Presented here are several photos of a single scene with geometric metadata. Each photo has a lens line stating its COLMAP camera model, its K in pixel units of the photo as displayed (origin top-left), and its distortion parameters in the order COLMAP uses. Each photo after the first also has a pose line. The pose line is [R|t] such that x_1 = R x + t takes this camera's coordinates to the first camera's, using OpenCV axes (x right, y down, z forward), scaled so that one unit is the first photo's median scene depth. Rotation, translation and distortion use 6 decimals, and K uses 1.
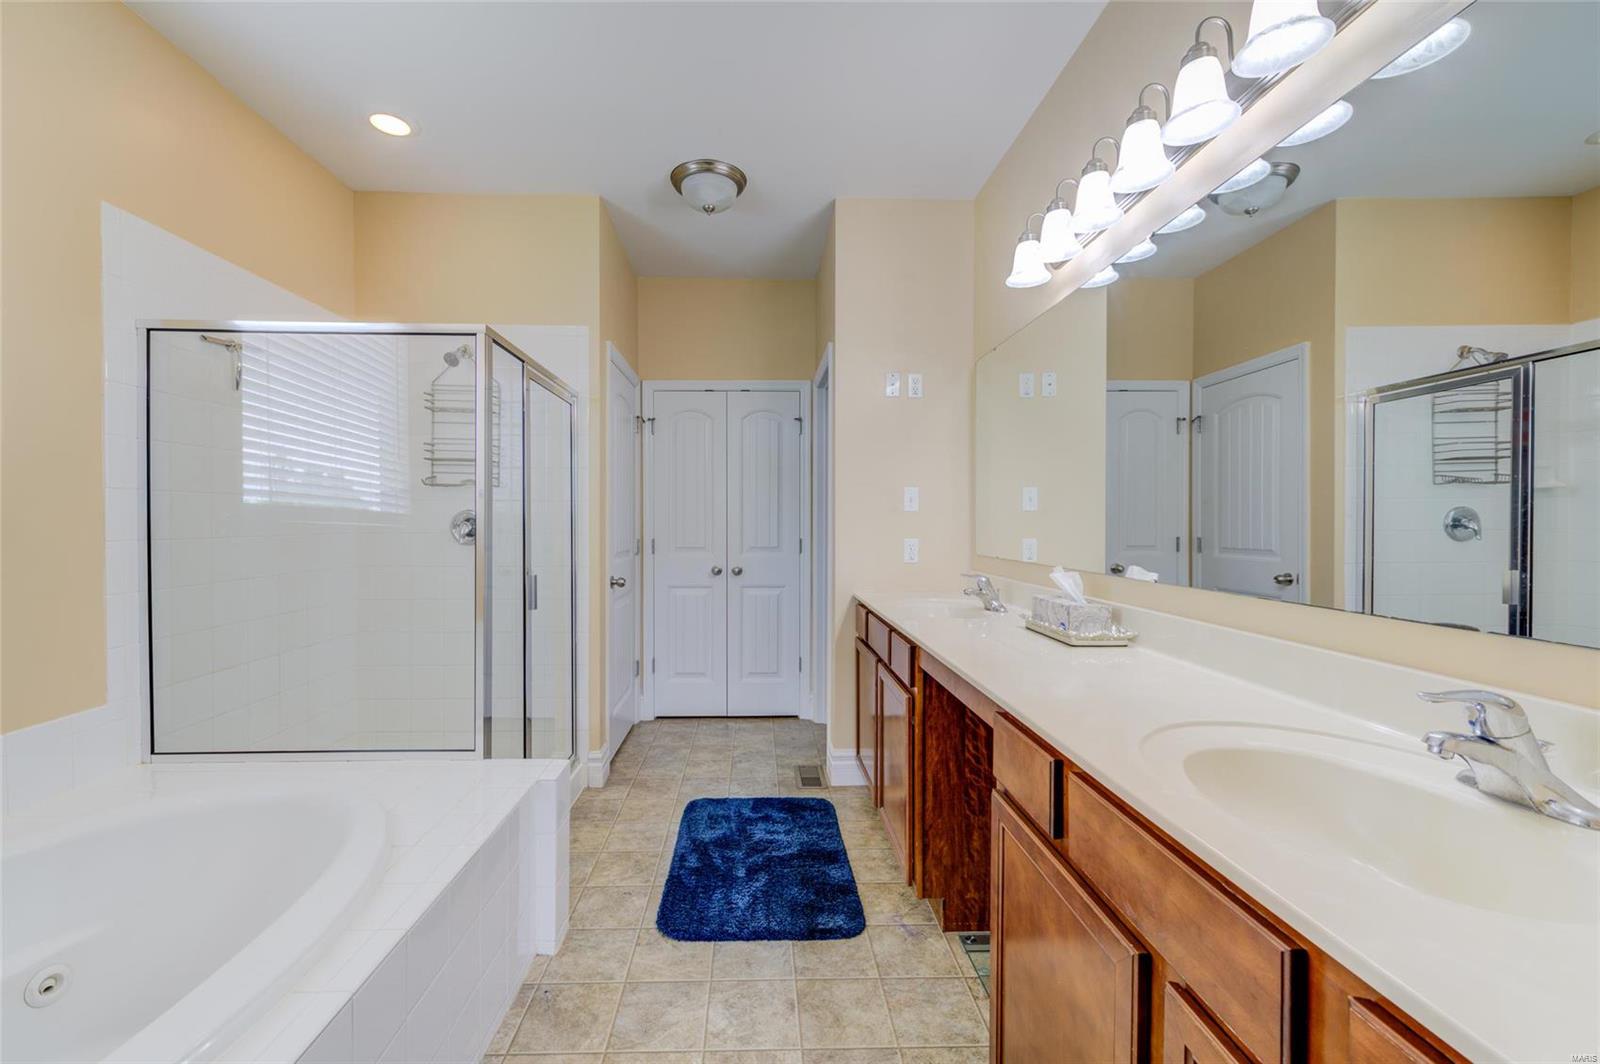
lens RADIAL K [[647.6, 0, 800.0], [0, 647.6, 534.5], [0, 0, 1]] dist [0.008143, 0.000017]
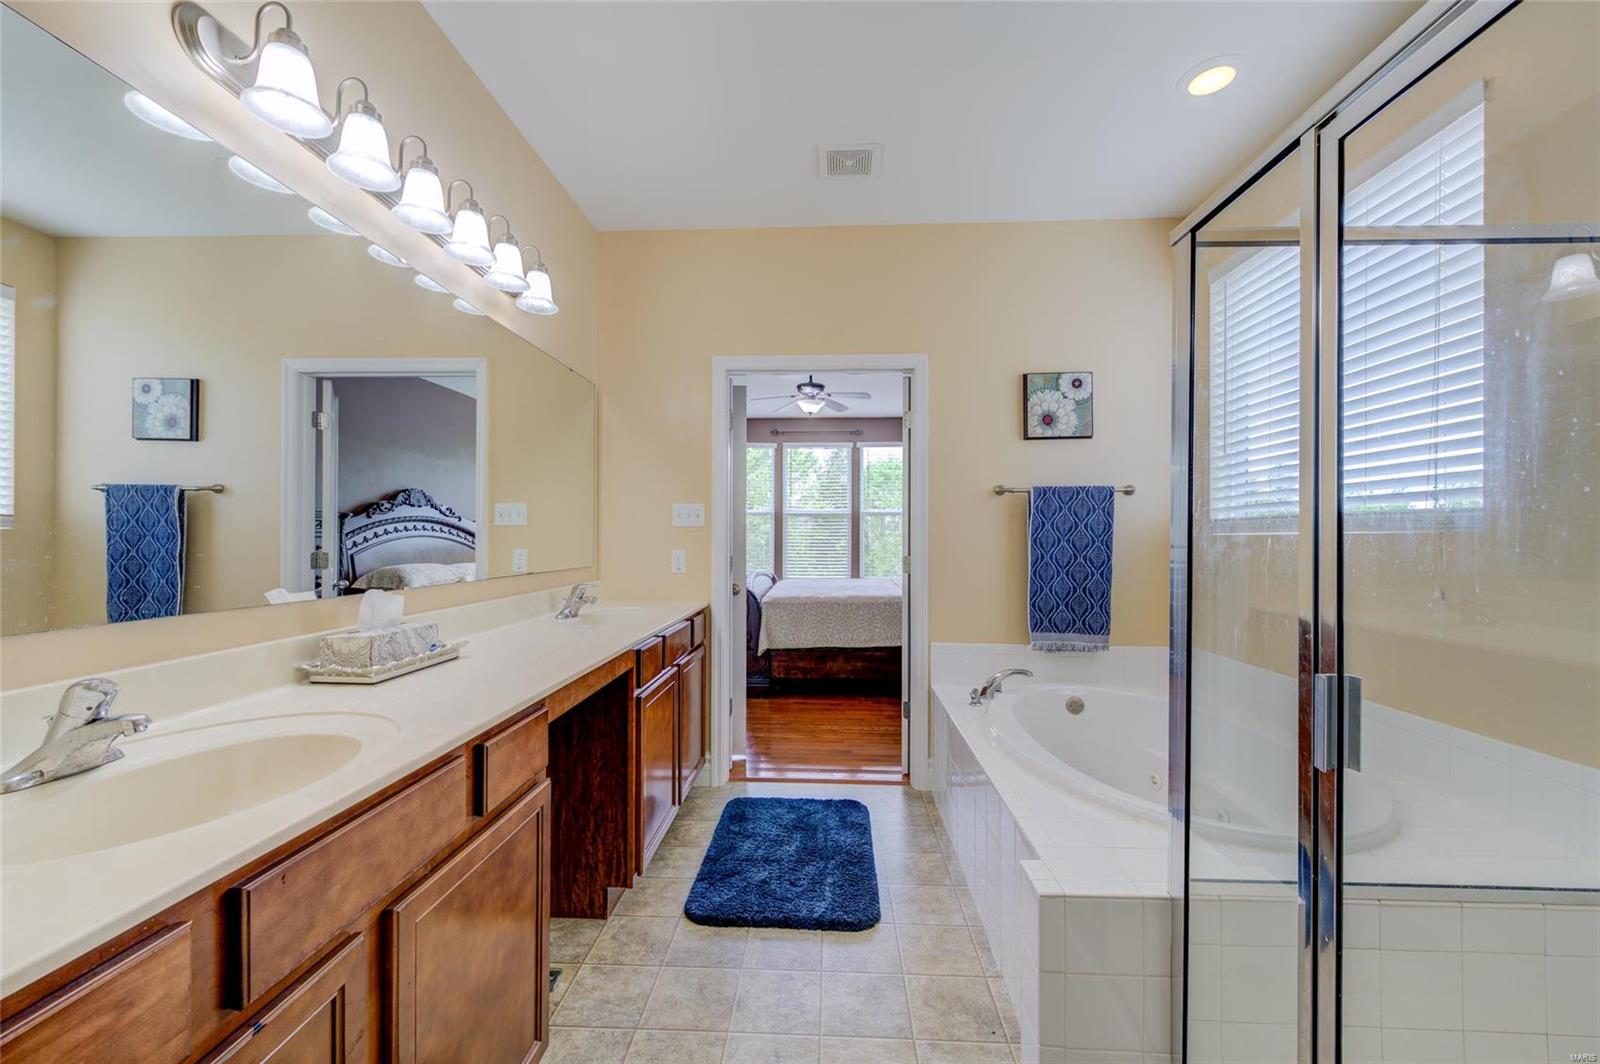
lens RADIAL K [[647.6, 0, 801.6], [0, 647.6, 539.1], [0, 0, 1]] dist [0.008143, 0.000017]
pose [[-0.994444, -0.005955, 0.105094, -0.205147], [-0.006074, 0.999981, -0.000817, -0.007126], [-0.105087, -0.001451, -0.994462, 1.935051]]
